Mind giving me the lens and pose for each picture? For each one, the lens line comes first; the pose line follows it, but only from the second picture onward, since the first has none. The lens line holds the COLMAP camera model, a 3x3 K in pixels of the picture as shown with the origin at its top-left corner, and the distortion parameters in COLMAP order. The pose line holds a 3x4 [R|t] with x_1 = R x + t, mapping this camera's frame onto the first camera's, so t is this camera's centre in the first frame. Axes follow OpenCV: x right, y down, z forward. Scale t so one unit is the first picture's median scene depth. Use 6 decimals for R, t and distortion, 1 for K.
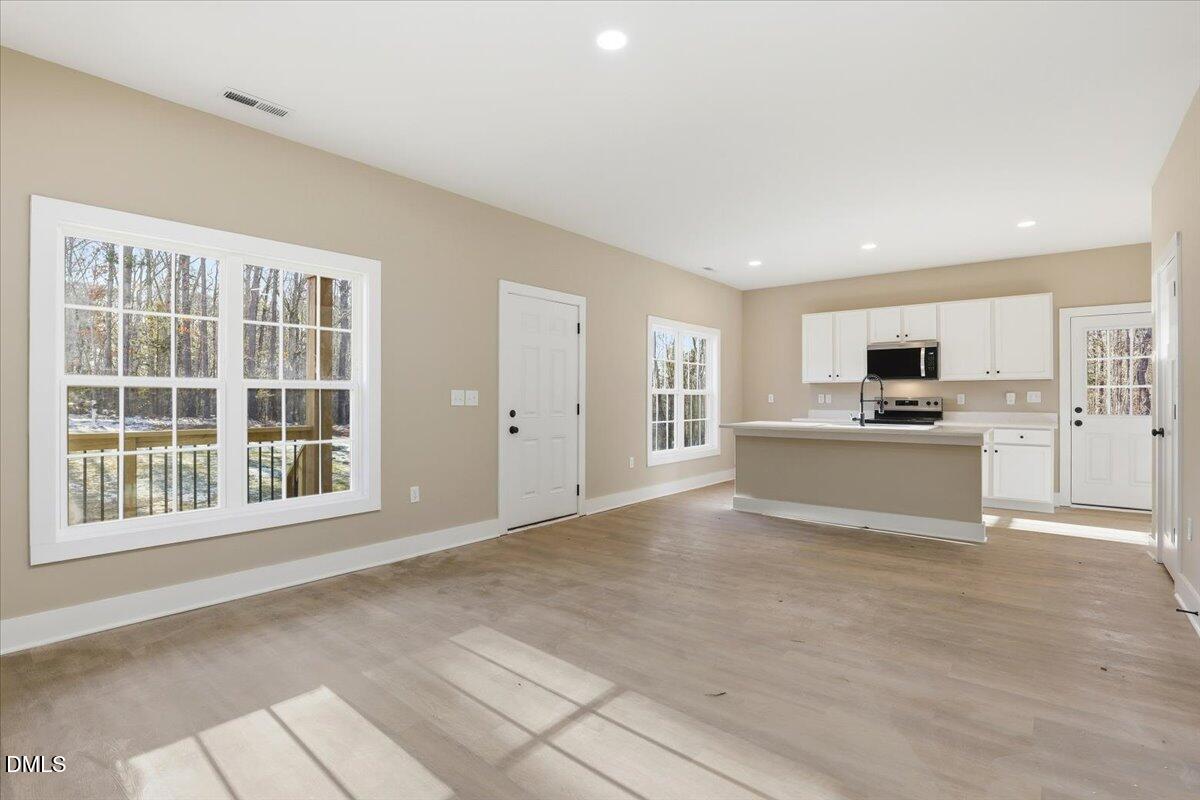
lens RADIAL K [[574.0, 0, 598.7], [0, 574.0, 396.0], [0, 0, 1]] dist [-0.024685, 0.000110]
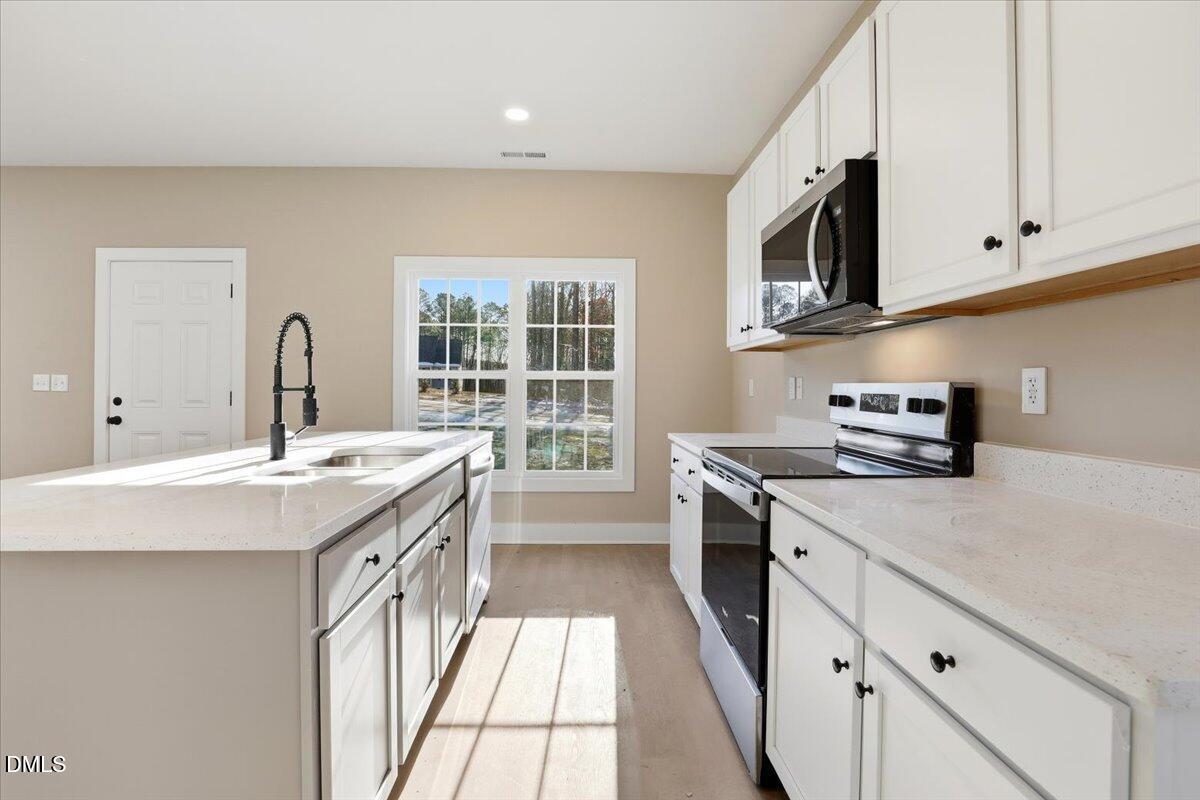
lens RADIAL K [[566.8, 0, 597.0], [0, 566.8, 383.5], [0, 0, 1]] dist [-0.022022, 0.000259]
pose [[0.651447, -0.002377, -0.758691, 0.947770], [-0.002657, 0.999982, -0.005414, 0.006709], [0.758690, 0.005543, 0.651429, 1.002371]]
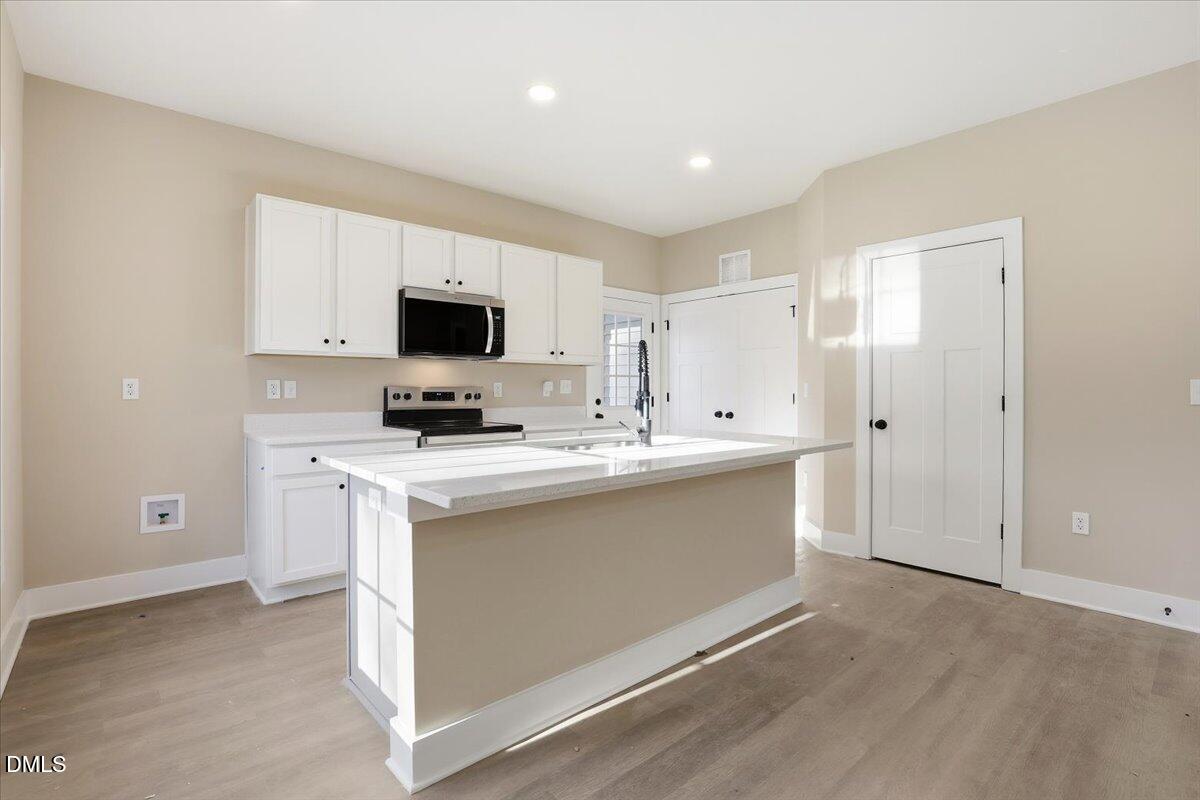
lens RADIAL K [[559.6, 0, 597.3], [0, 559.6, 394.0], [0, 0, 1]] dist [-0.023764, 0.000411]
pose [[0.168769, -0.011860, 0.985584, -0.015332], [-0.003528, 0.999914, 0.012636, 0.002616], [-0.985649, -0.005609, 0.168713, 1.045483]]
